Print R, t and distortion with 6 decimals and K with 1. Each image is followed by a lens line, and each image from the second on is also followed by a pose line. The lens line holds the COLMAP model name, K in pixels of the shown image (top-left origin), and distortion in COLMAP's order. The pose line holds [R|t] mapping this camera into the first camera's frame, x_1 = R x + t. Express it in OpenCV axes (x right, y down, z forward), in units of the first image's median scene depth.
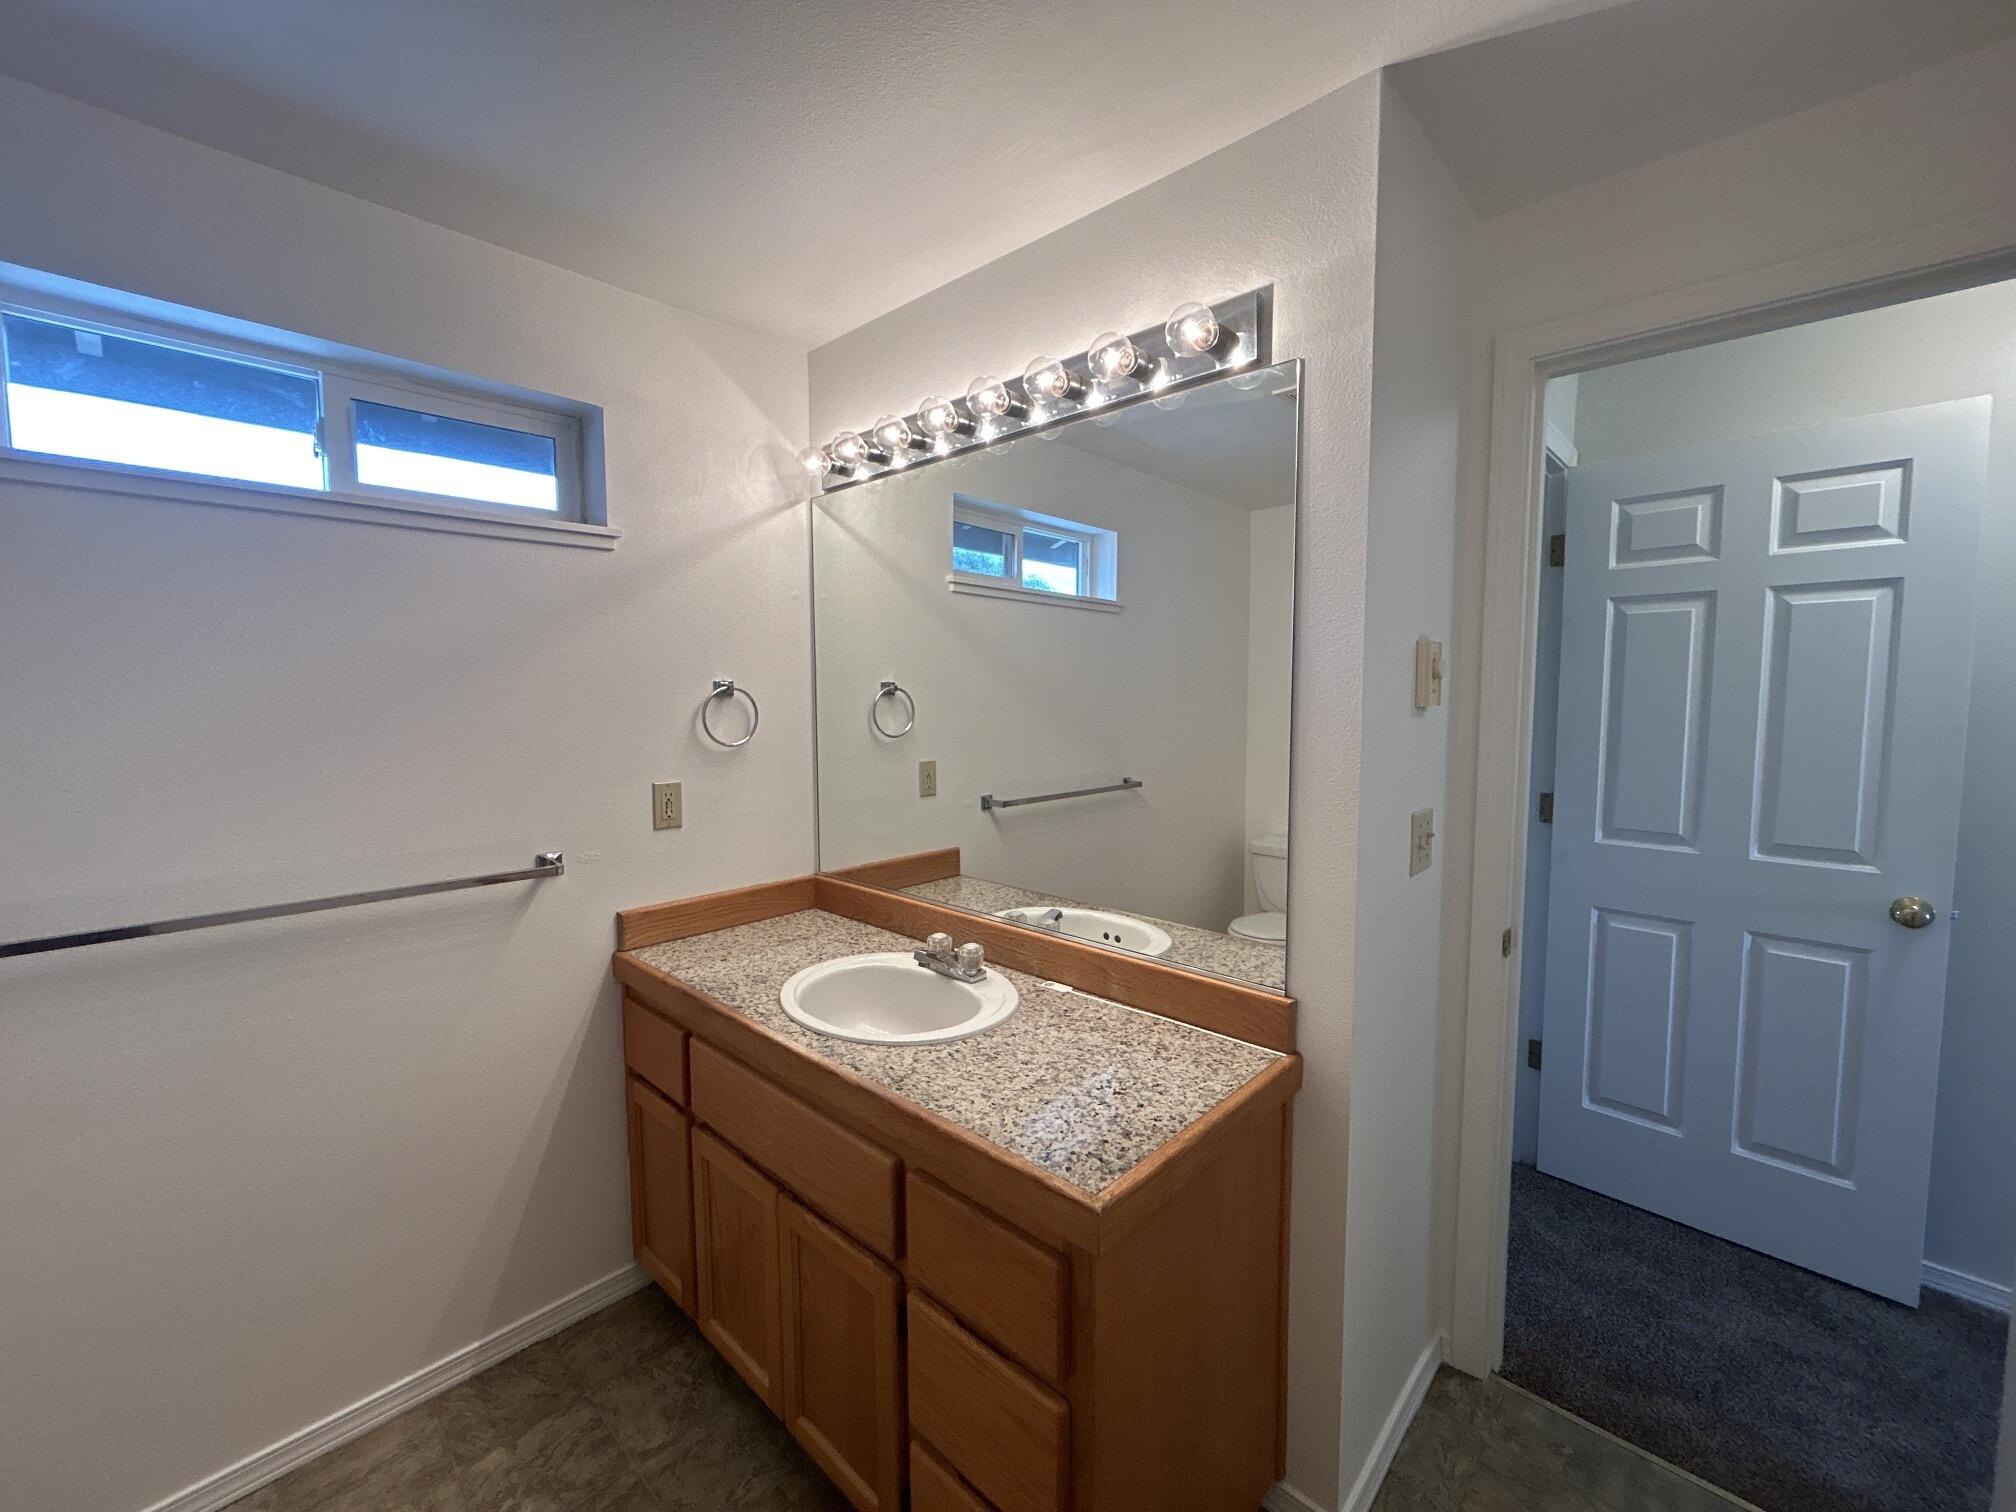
lens RADIAL K [[819.5, 0, 1007.2], [0, 819.5, 754.4], [0, 0, 1]] dist [-0.002347, -0.000071]
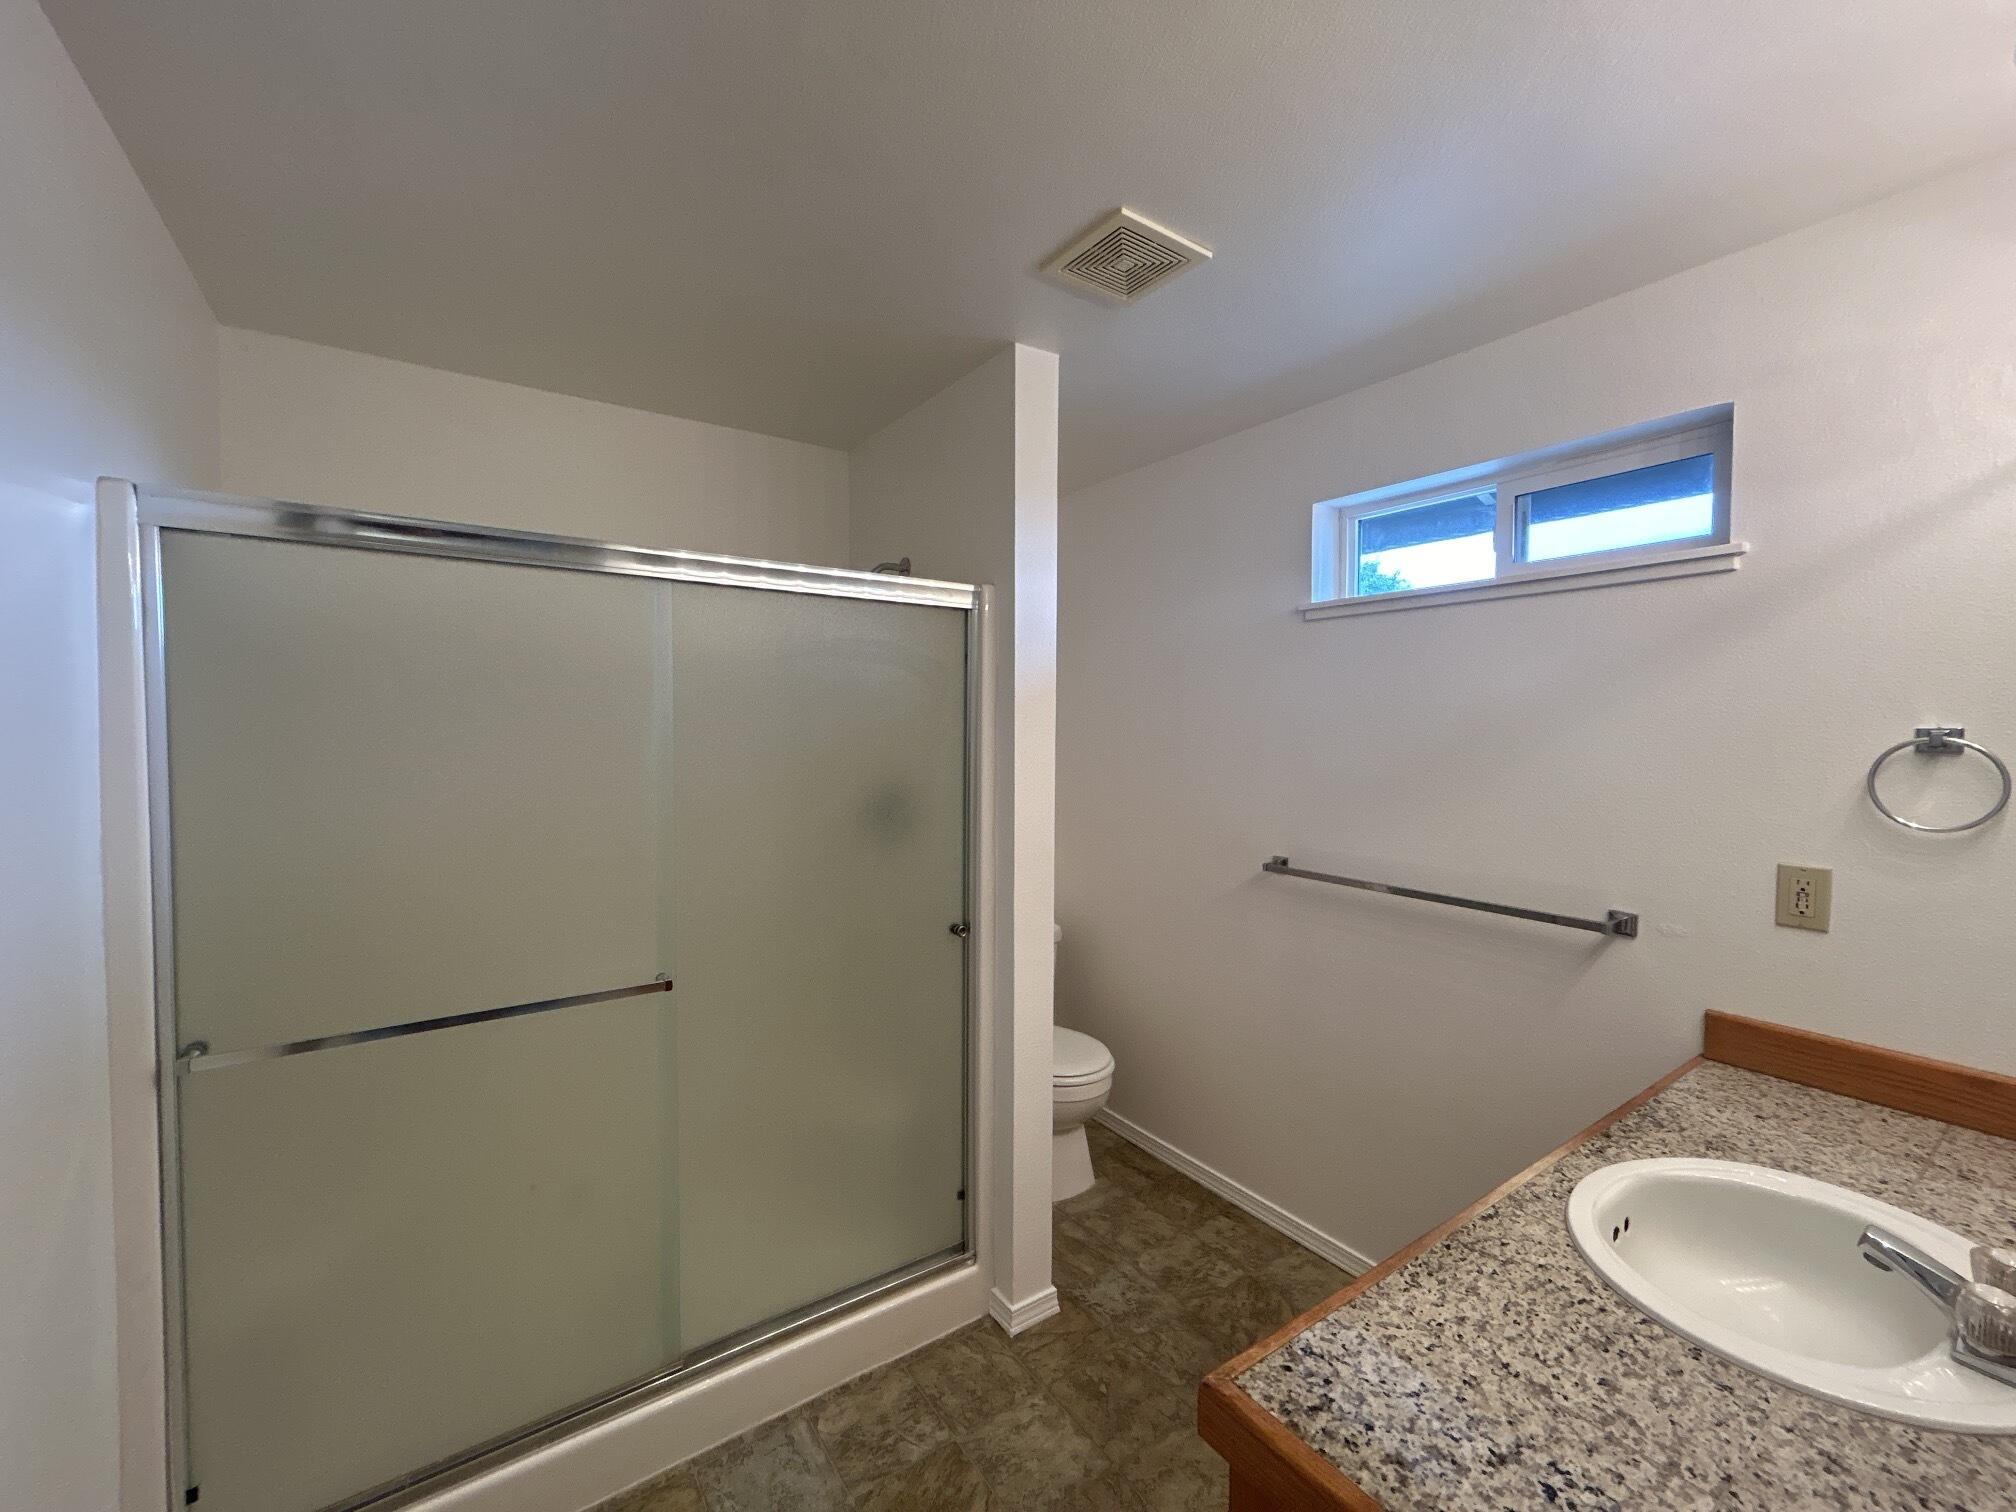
lens RADIAL K [[819.5, 0, 1007.2], [0, 819.5, 754.4], [0, 0, 1]] dist [-0.002347, -0.000071]
pose [[-0.211065, 0.034534, -0.976862, 0.492199], [-0.082848, 0.995148, 0.053081, -0.049478], [0.973955, 0.092134, -0.207180, 0.486345]]
